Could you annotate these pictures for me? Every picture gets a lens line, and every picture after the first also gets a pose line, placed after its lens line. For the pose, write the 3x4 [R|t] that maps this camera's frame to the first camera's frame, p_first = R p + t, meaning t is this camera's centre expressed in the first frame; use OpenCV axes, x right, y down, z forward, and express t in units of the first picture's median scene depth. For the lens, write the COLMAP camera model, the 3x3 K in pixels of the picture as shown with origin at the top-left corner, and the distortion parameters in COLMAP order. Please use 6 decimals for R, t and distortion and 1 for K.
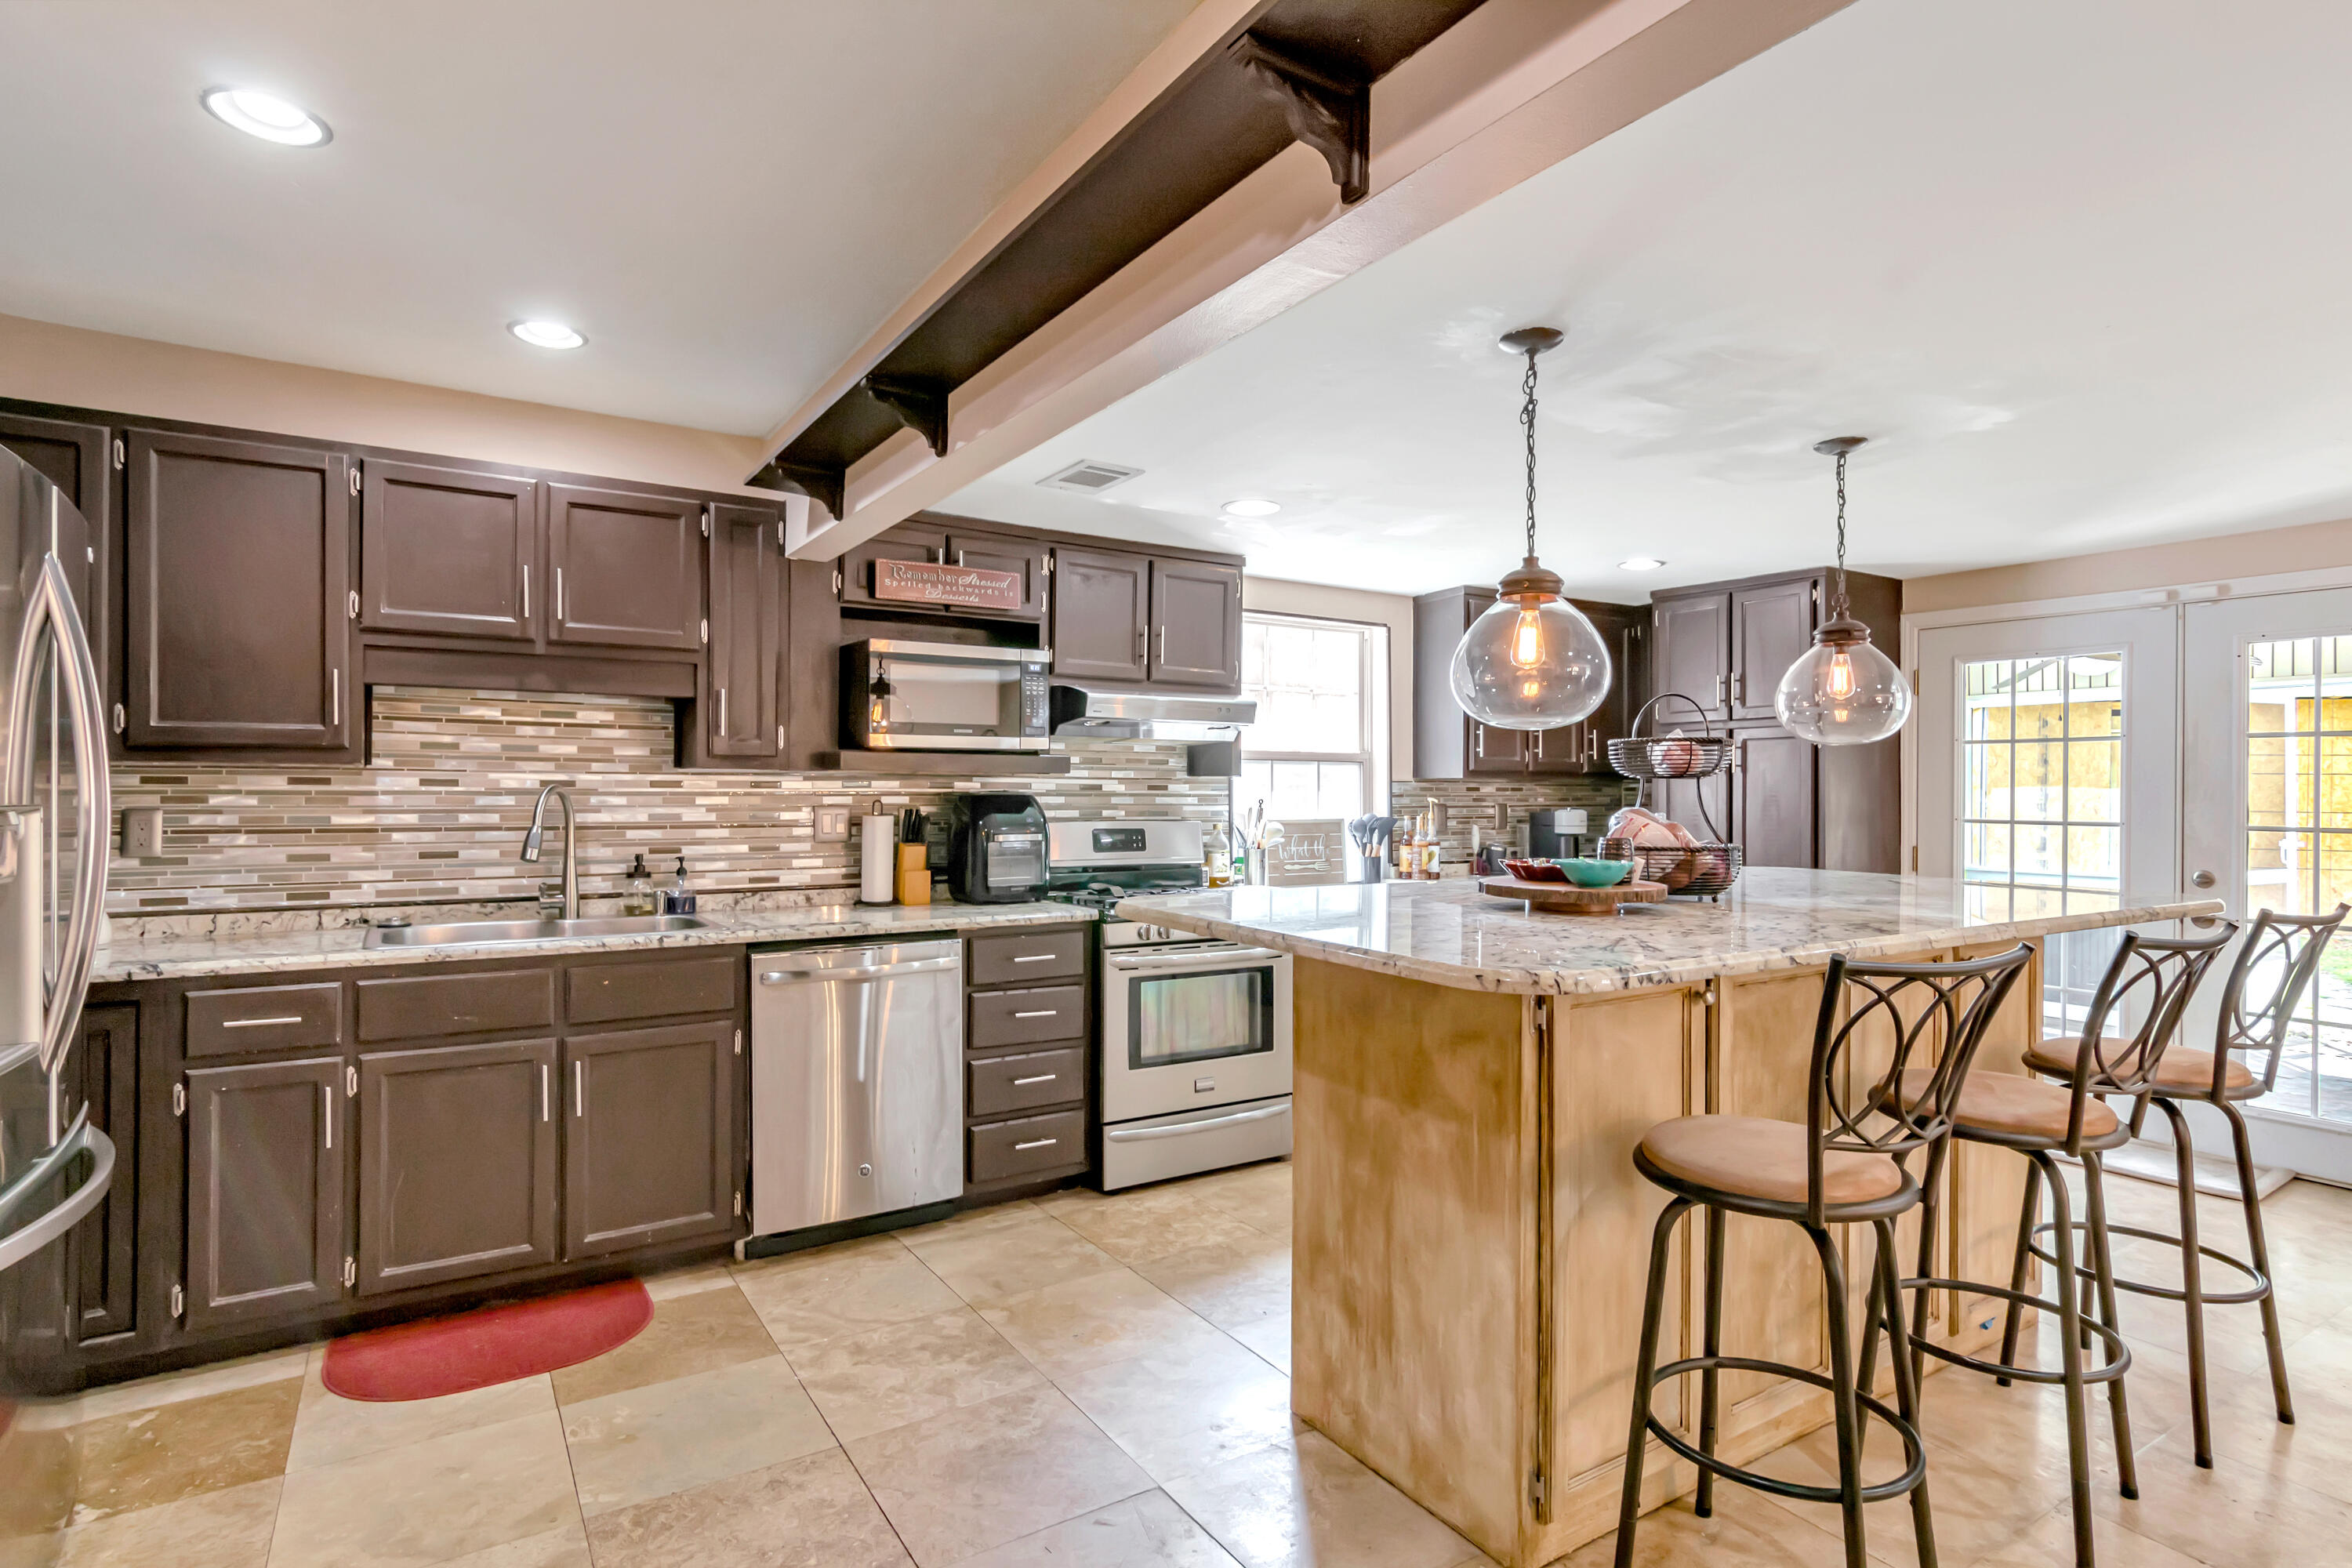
lens RADIAL K [[1180.0, 0, 1185.1], [0, 1180.0, 791.2], [0, 0, 1]] dist [0.001074, -0.000142]
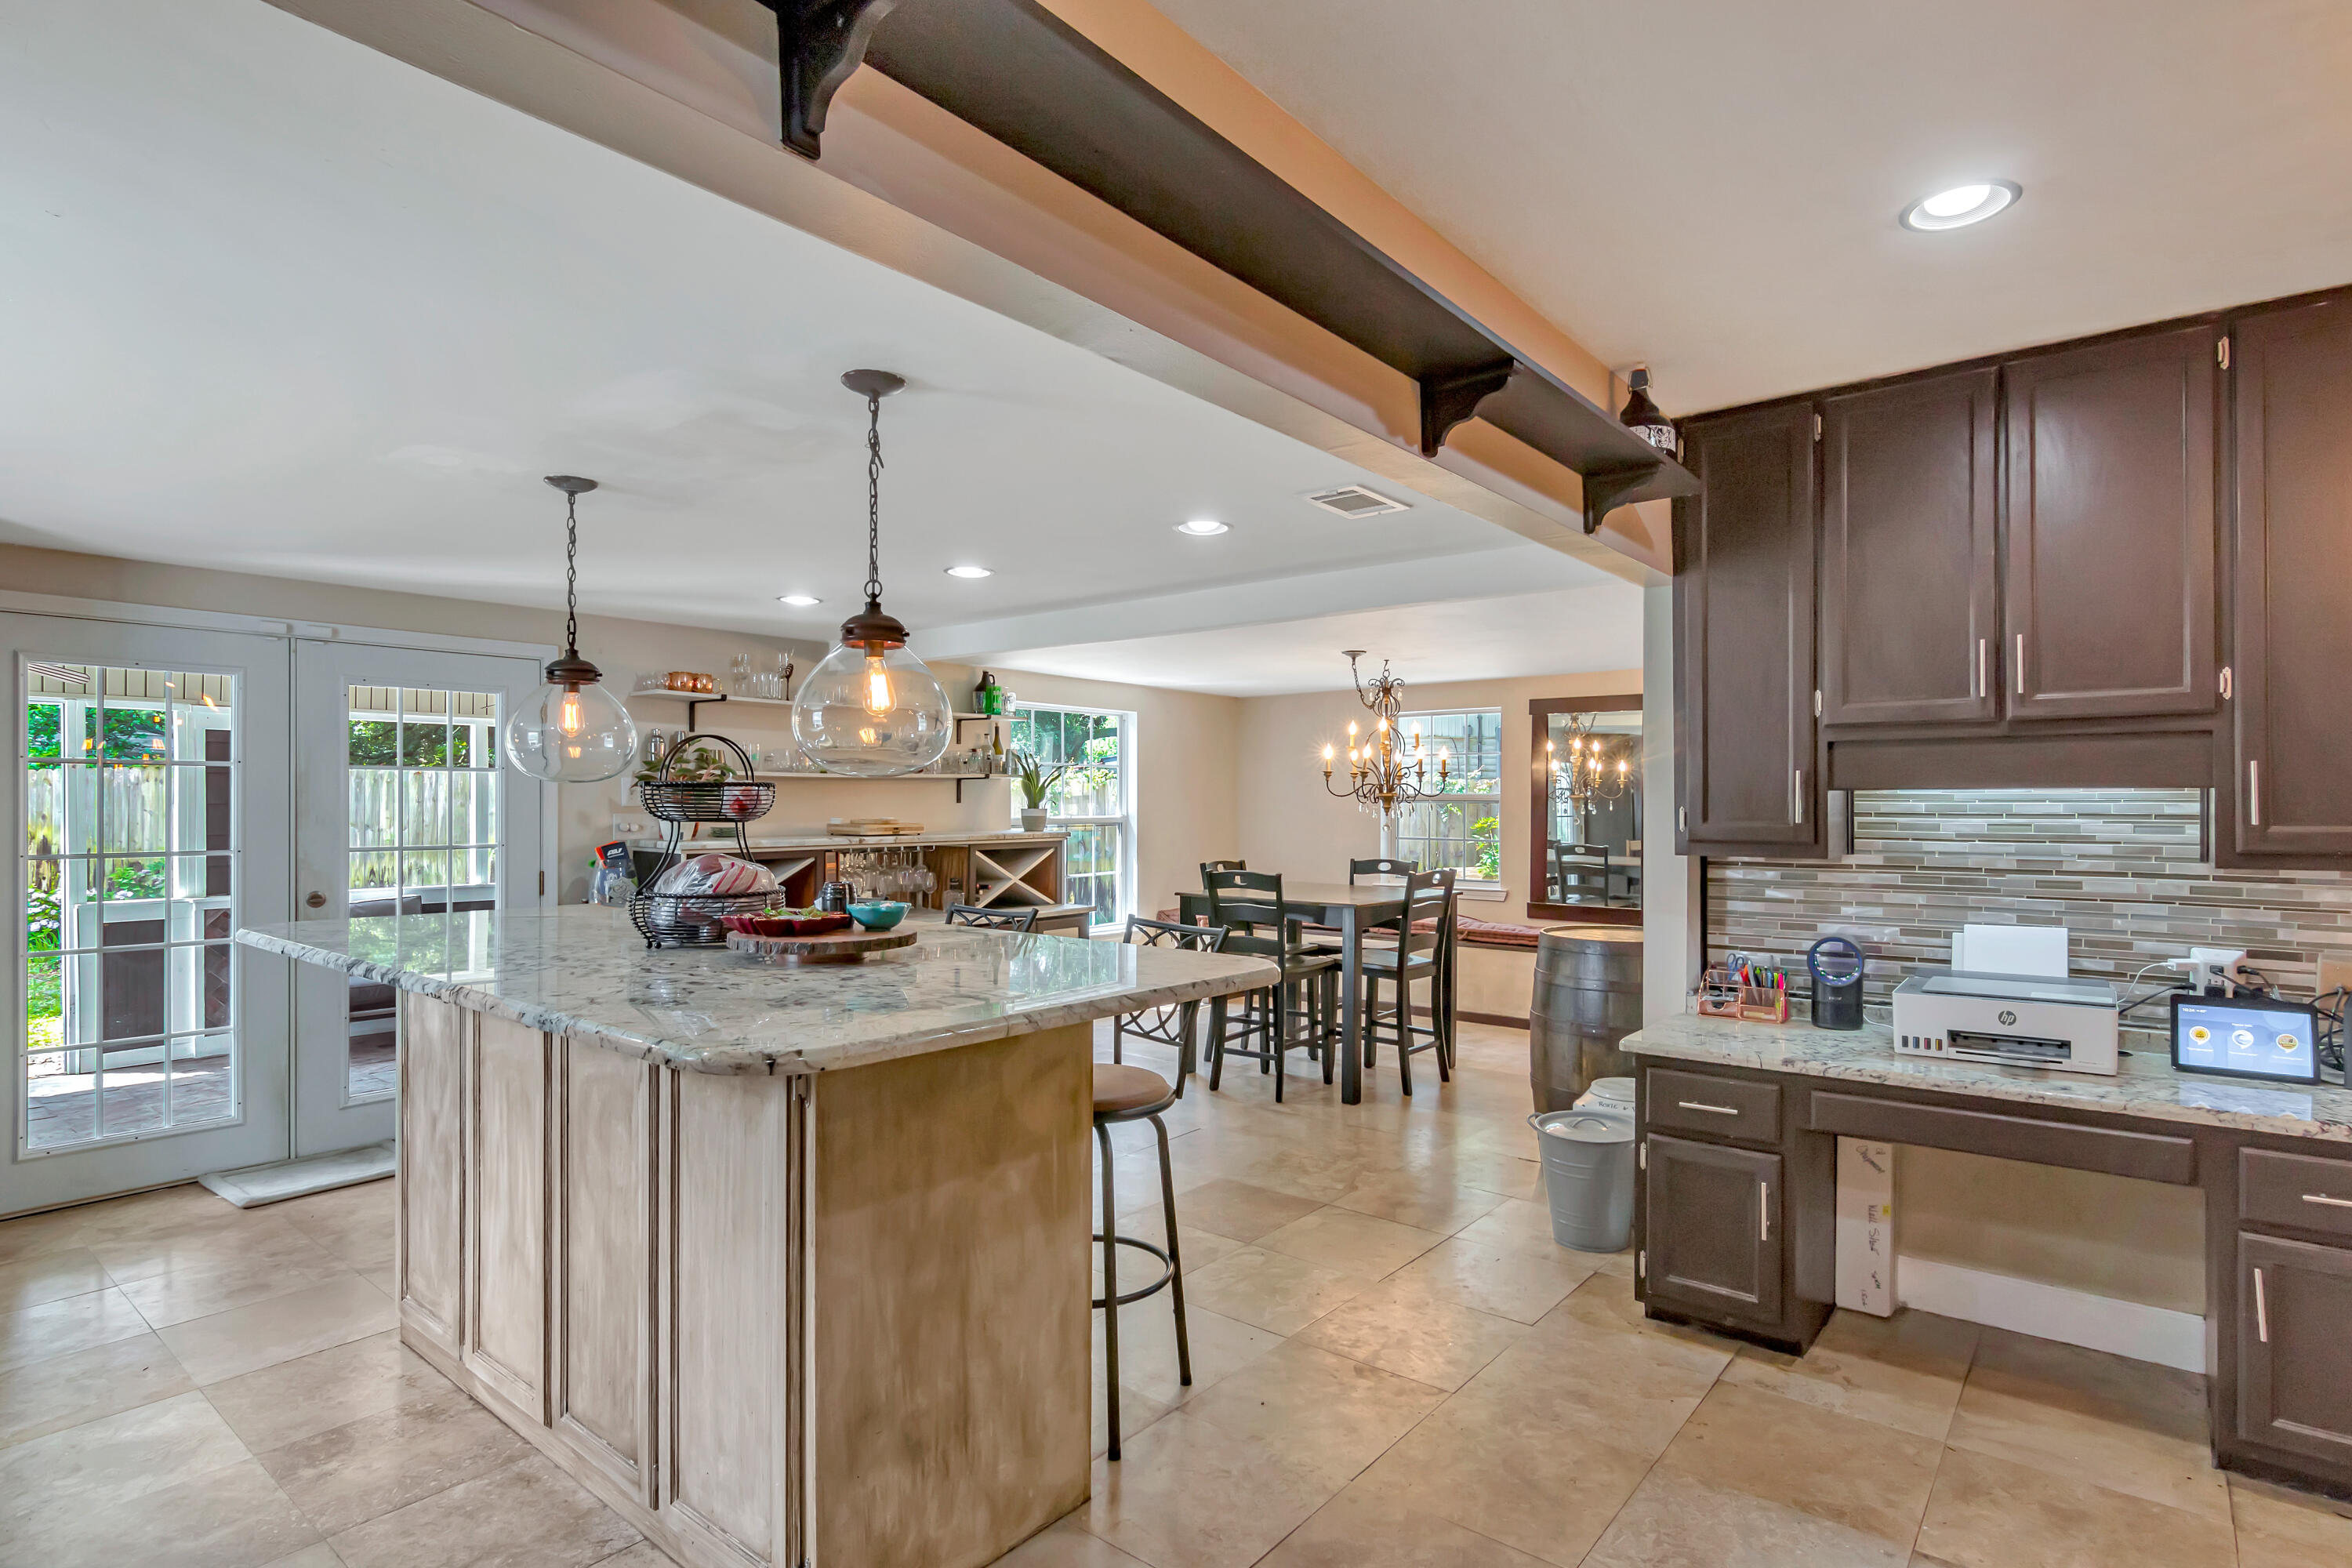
lens RADIAL K [[1201.0, 0, 1171.7], [0, 1201.0, 803.3], [0, 0, 1]] dist [-0.002498, -0.000282]
pose [[-0.309916, -0.007764, 0.950732, -0.459694], [0.000510, 0.999965, 0.008332, -0.024077], [-0.950764, 0.003067, -0.309901, 0.669059]]
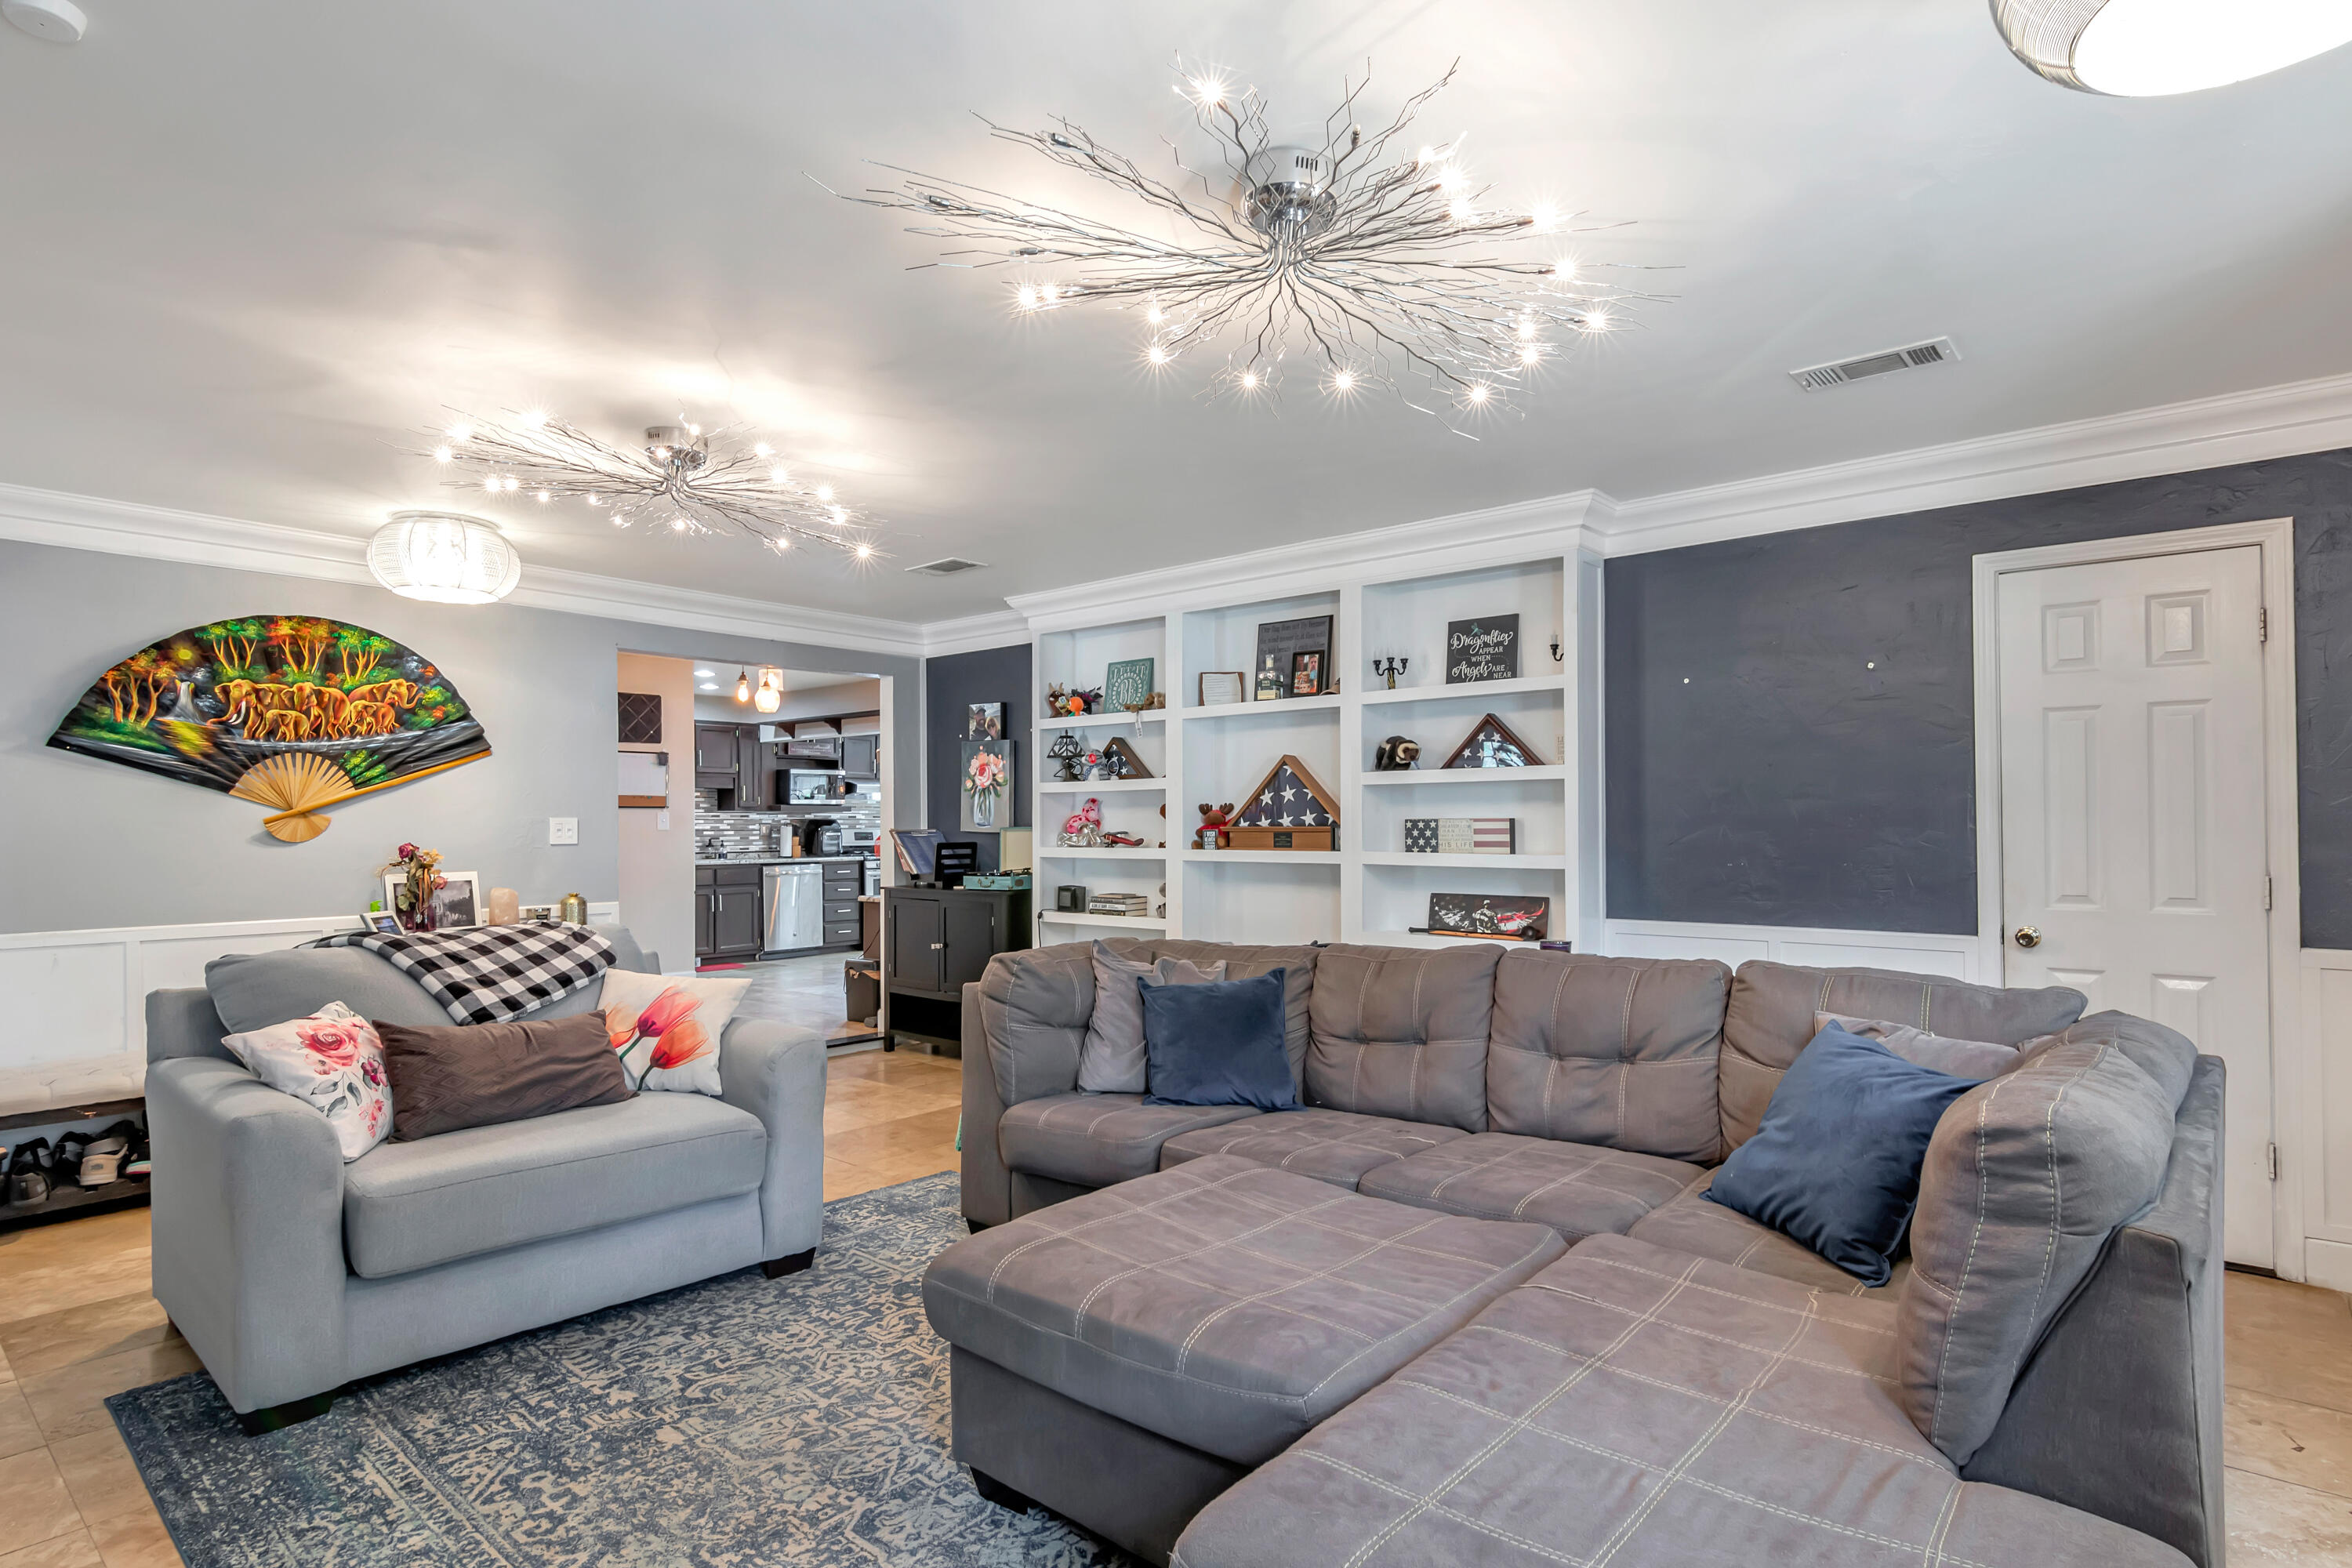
lens RADIAL K [[1174.1, 0, 1181.5], [0, 1174.1, 807.1], [0, 0, 1]] dist [-0.005134, -0.000419]
pose [[0.953170, -0.006718, 0.302360, -0.206706], [0.012139, 0.999797, -0.016053, 0.031881], [-0.302191, 0.018972, 0.953059, -2.148085]]
